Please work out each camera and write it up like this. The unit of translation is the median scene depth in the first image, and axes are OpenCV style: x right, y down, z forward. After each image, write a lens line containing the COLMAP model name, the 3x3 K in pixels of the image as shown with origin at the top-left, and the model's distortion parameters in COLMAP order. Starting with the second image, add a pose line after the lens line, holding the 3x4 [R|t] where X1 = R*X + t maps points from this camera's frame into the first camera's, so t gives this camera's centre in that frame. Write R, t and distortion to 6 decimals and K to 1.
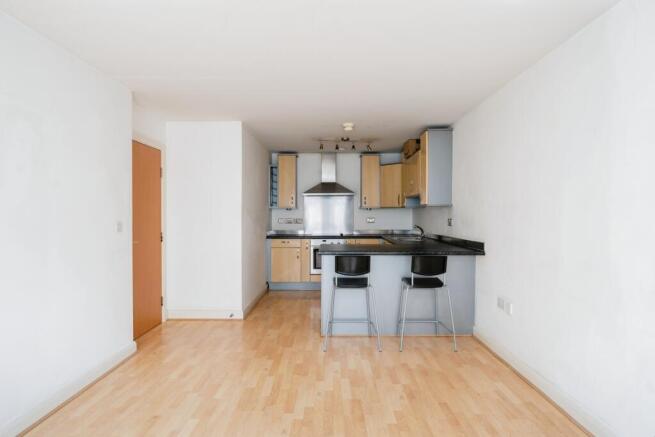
lens RADIAL K [[381.9, 0, 327.5], [0, 381.9, 218.5], [0, 0, 1]] dist [-0.000182, -0.000541]
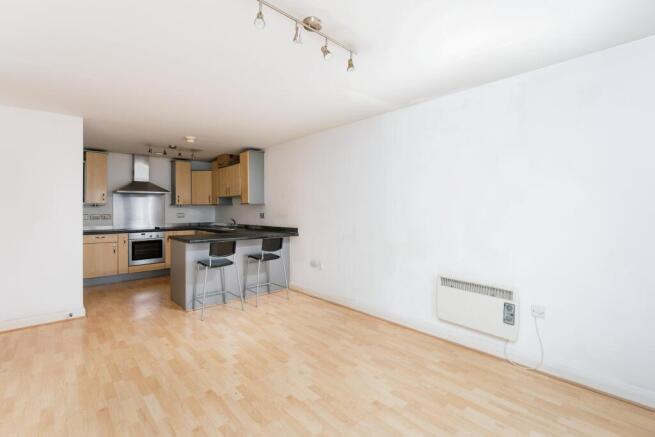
lens RADIAL K [[295.5, 0, 327.5], [0, 295.5, 207.6], [0, 0, 1]] dist [-0.000708, -0.000013]
pose [[0.740224, 0.004229, 0.672347, -0.213276], [0.008296, 0.999847, -0.015422, -0.001510], [-0.672310, 0.016994, 0.740075, 0.001463]]
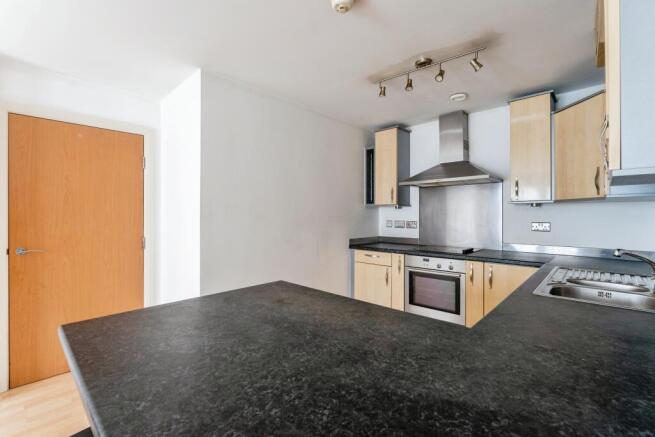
lens RADIAL K [[289.8, 0, 327.5], [0, 289.8, 218.5], [0, 0, 1]] dist [0.000676, 0.000116]
pose [[0.735699, 0.007011, -0.677273, 0.209578], [-0.009524, 0.999955, 0.000005, -0.004753], [0.677242, 0.006447, 0.735732, 0.638892]]
